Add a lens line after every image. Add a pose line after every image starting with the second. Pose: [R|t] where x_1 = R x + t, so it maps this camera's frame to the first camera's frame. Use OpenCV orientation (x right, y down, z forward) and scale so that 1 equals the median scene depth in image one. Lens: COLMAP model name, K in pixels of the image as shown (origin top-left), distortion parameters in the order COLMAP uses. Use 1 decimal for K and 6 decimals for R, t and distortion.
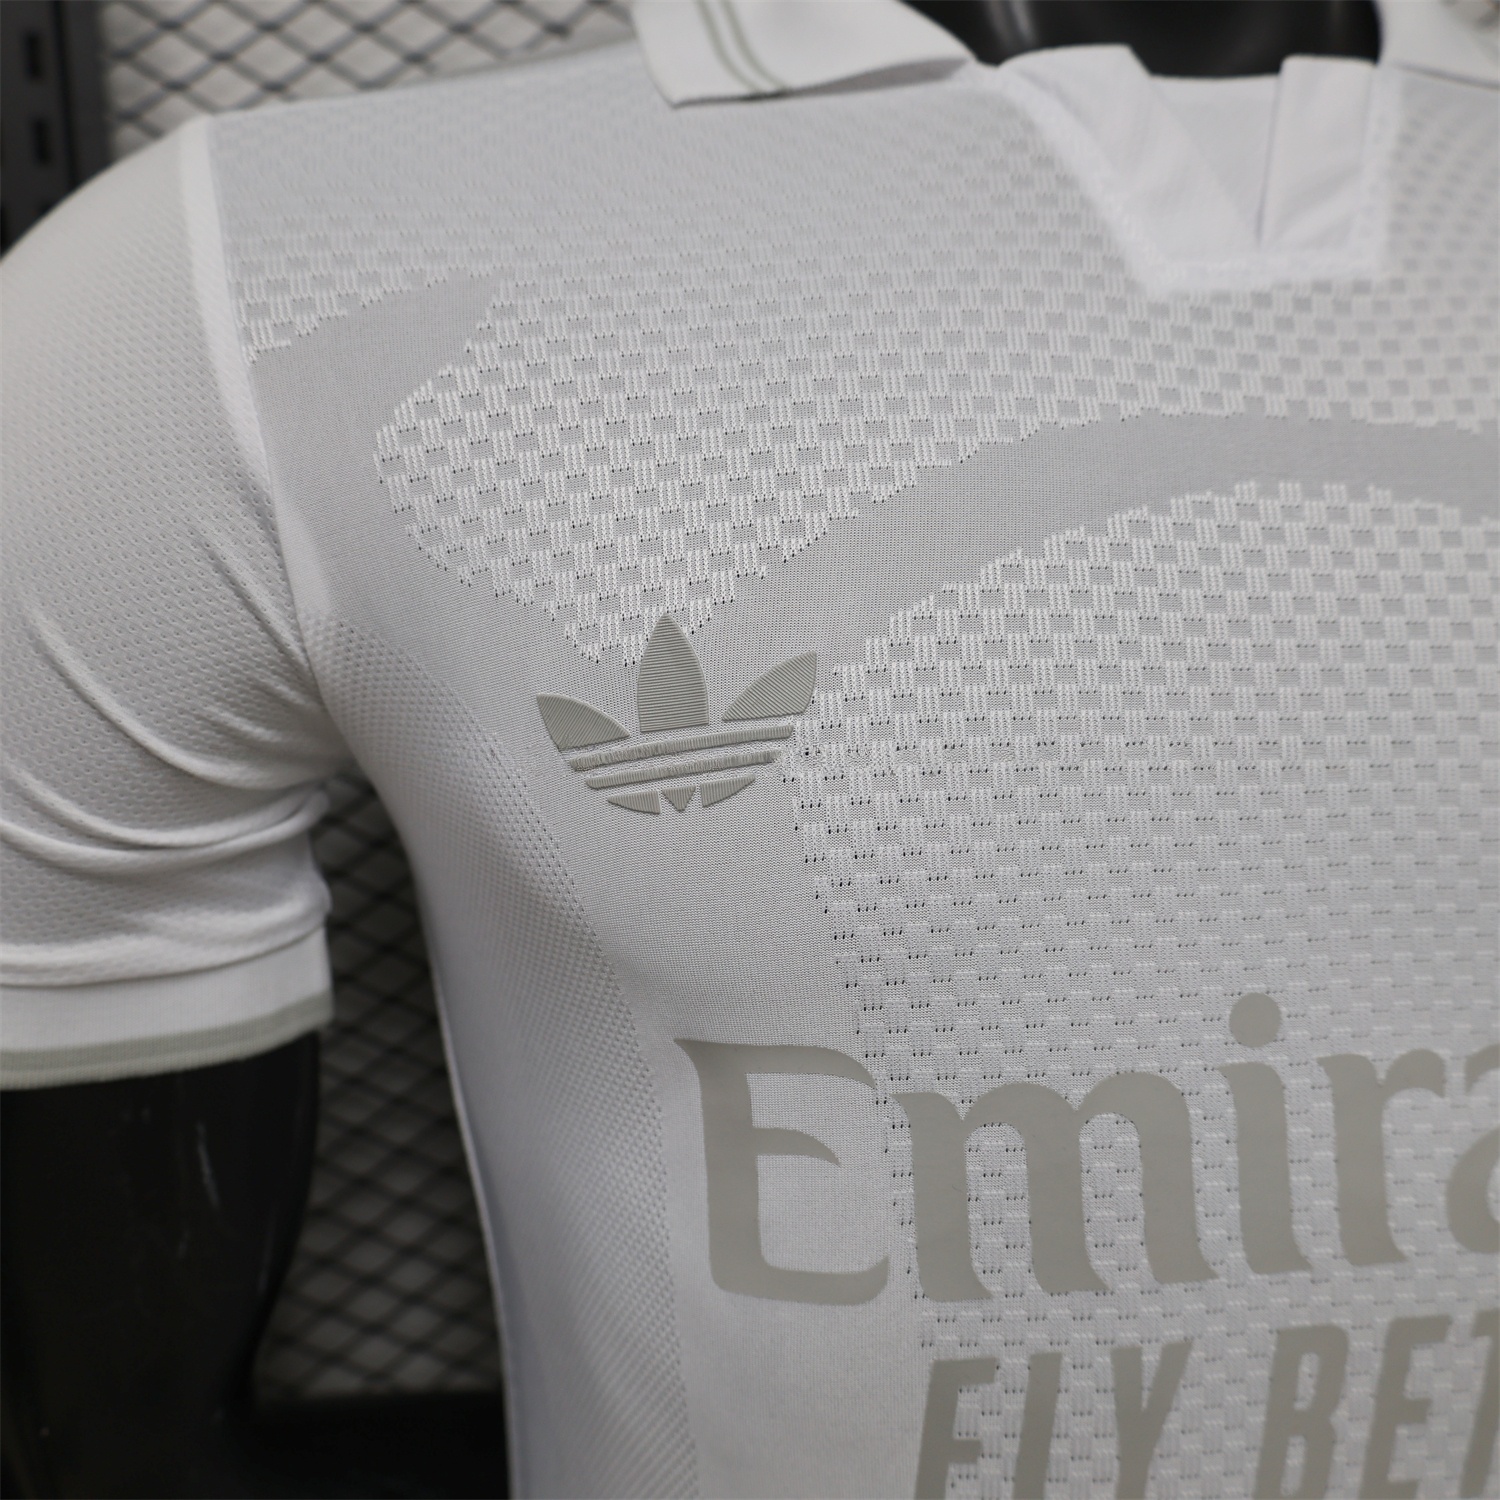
lens RADIAL K [[1381.0, 0, 748.2], [0, 1381.0, 702.0], [0, 0, 1]] dist [-0.005574, 0.022034]
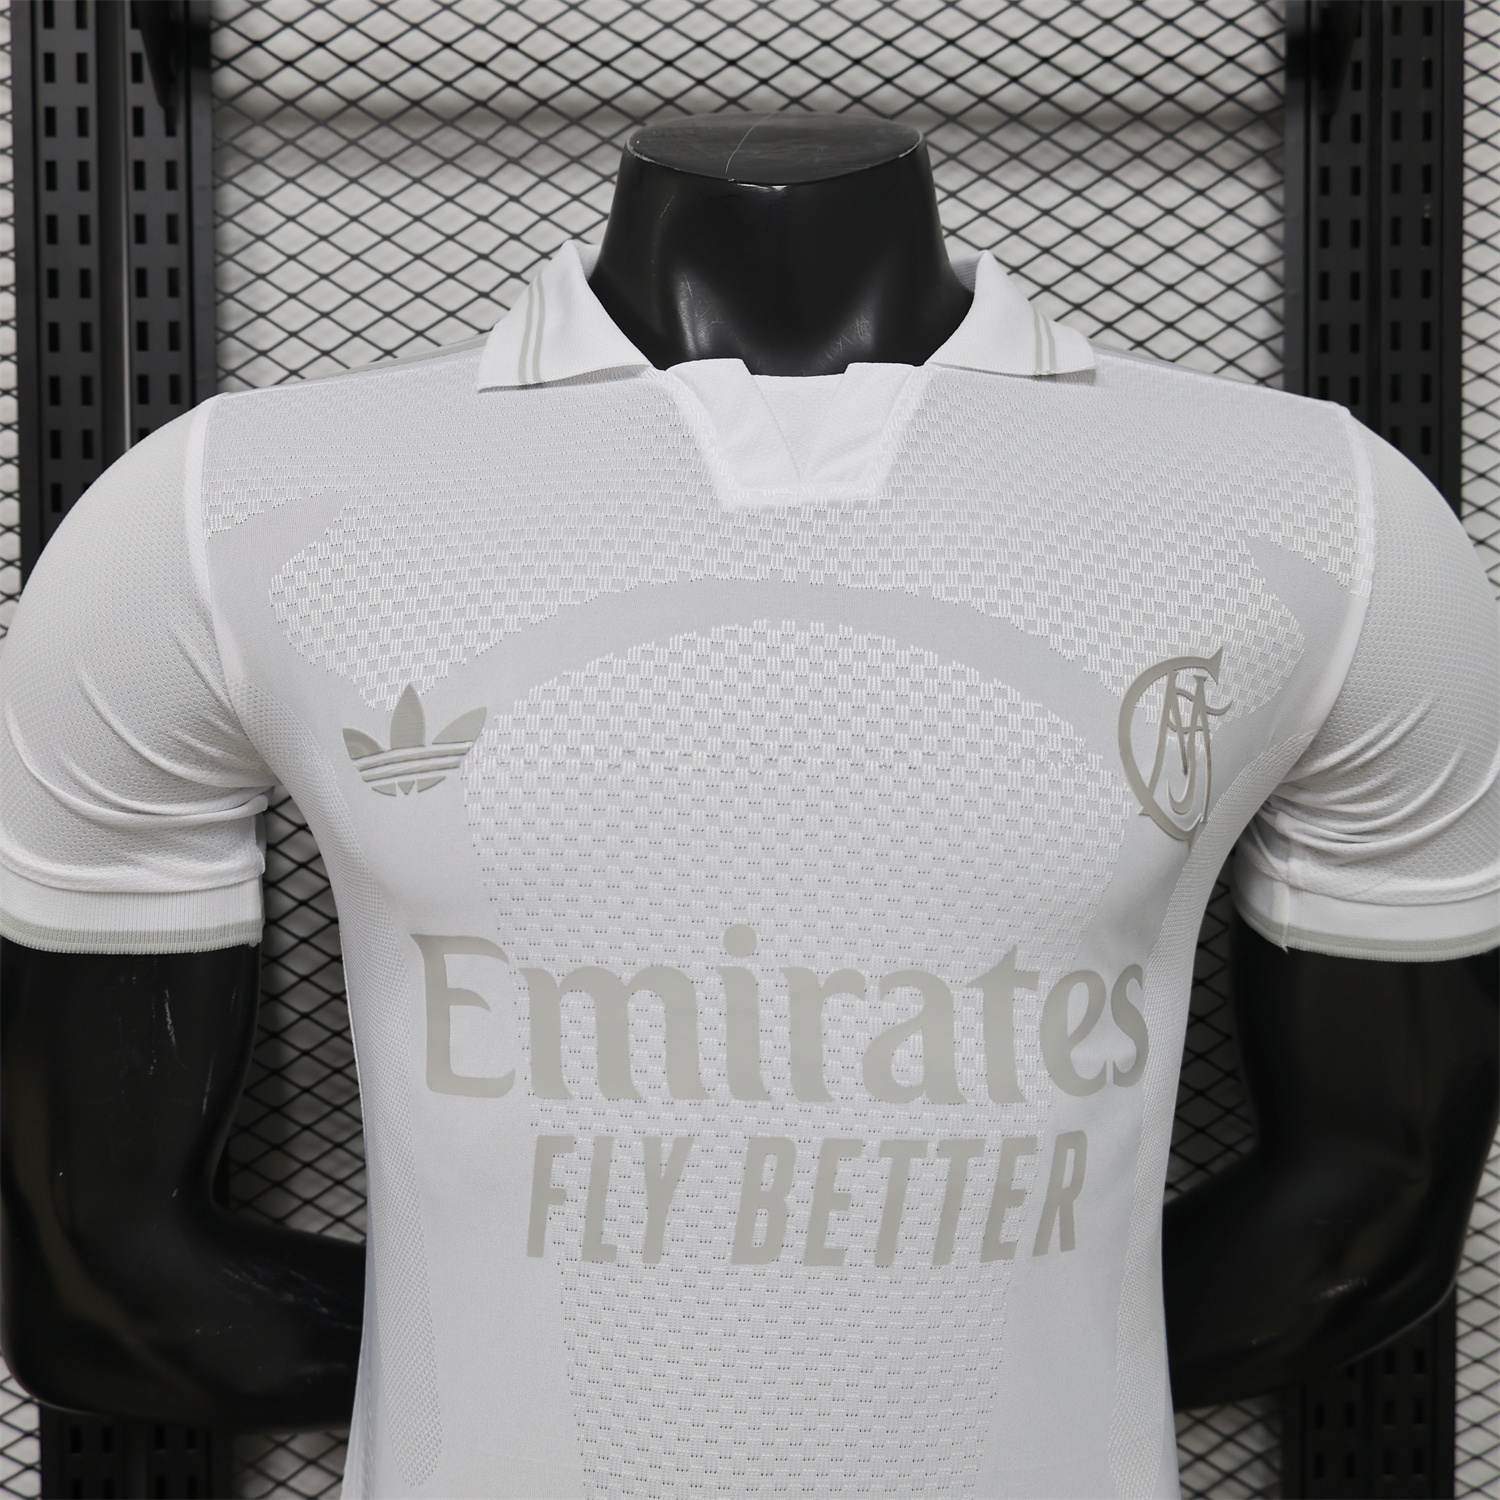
lens RADIAL K [[1352.2, 0, 750.0], [0, 1352.2, 750.0], [0, 0, 1]] dist [0.009711, 0.148232]
pose [[0.986863, 0.040531, -0.156390, 0.619972], [-0.053509, 0.995383, -0.079686, 0.130642], [0.152438, 0.087008, 0.984476, -0.606249]]
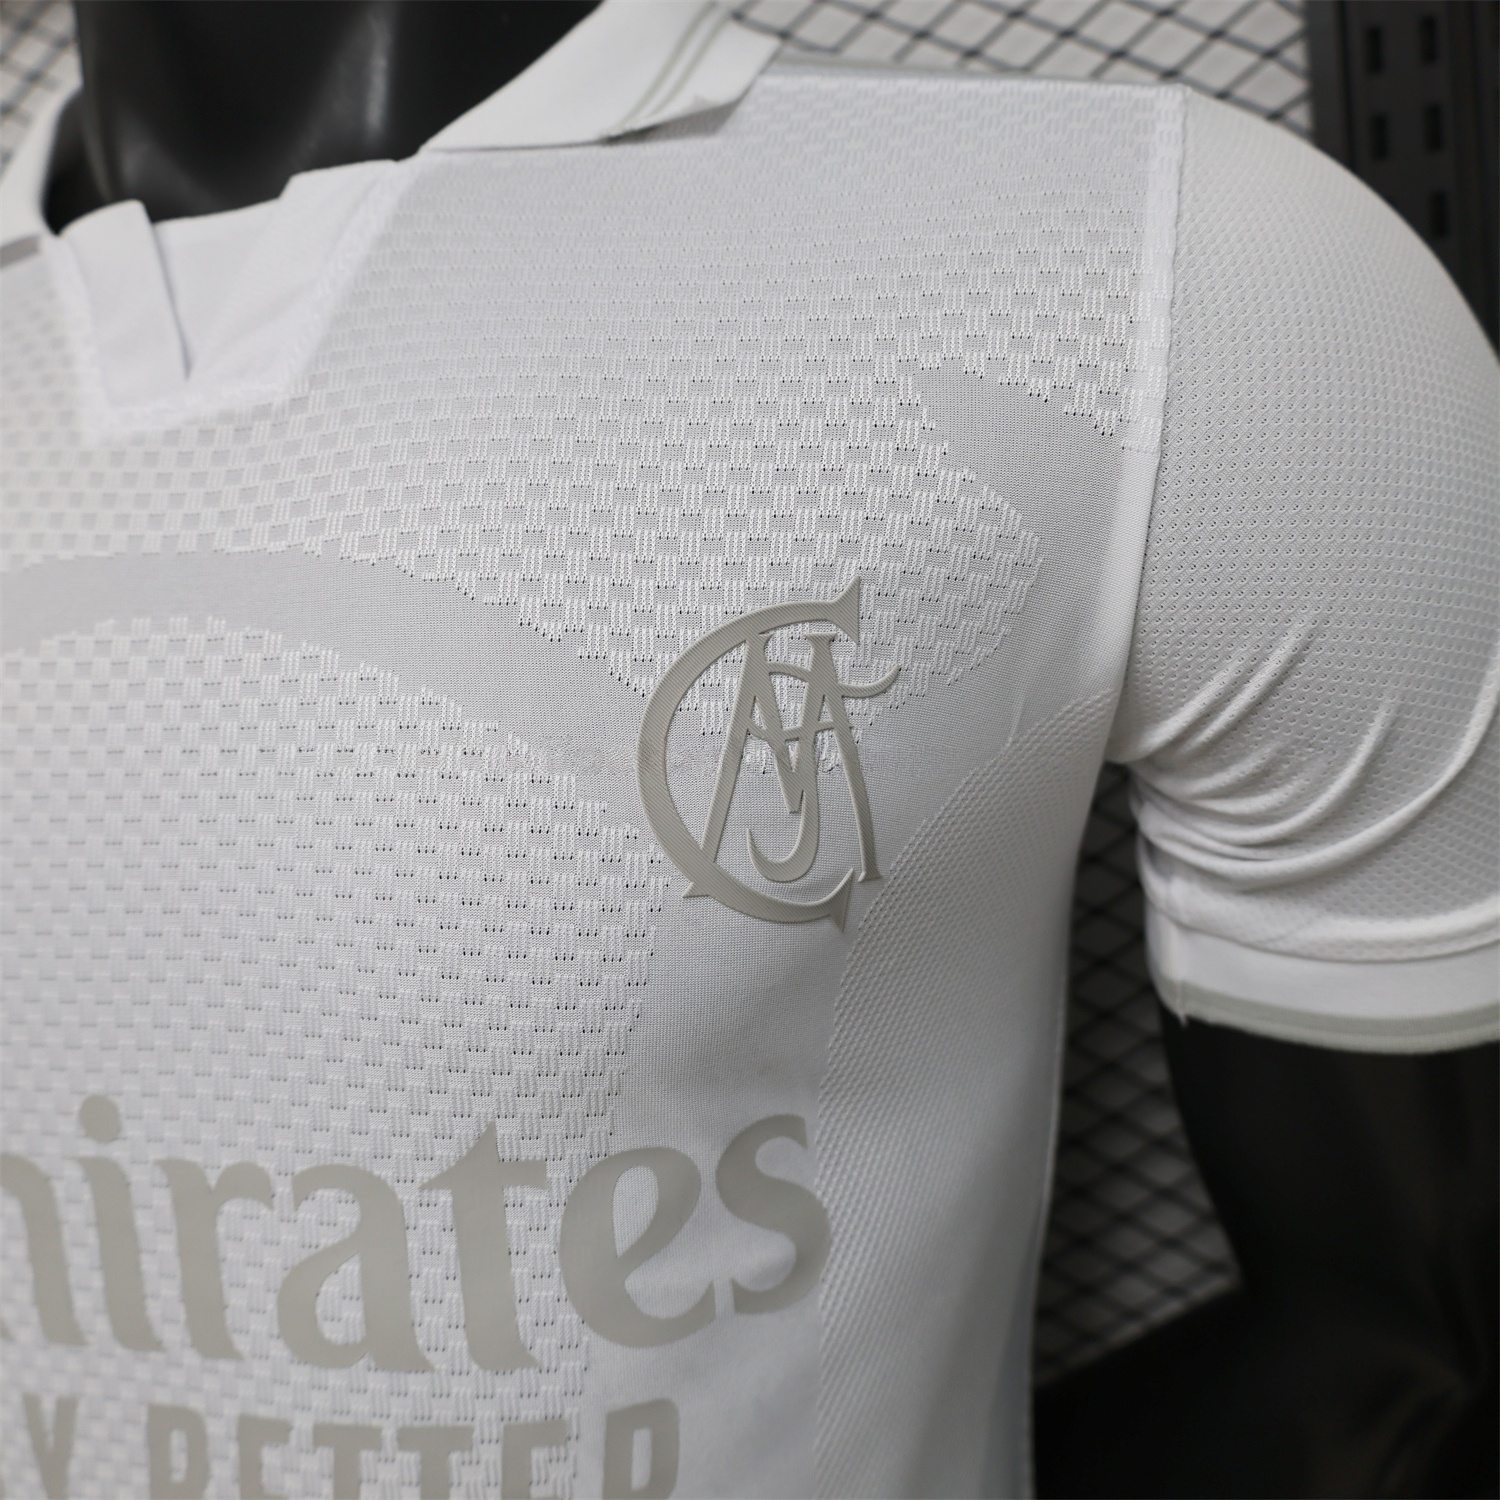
lens RADIAL K [[1382.7, 0, 649.3], [0, 1382.7, 751.6], [0, 0, 1]] dist [0.005990, 0.014137]
pose [[0.899446, -0.011246, -0.436886, 1.234649], [0.026593, 0.999225, 0.029028, -0.077986], [0.436221, -0.037727, 0.899048, 0.213487]]
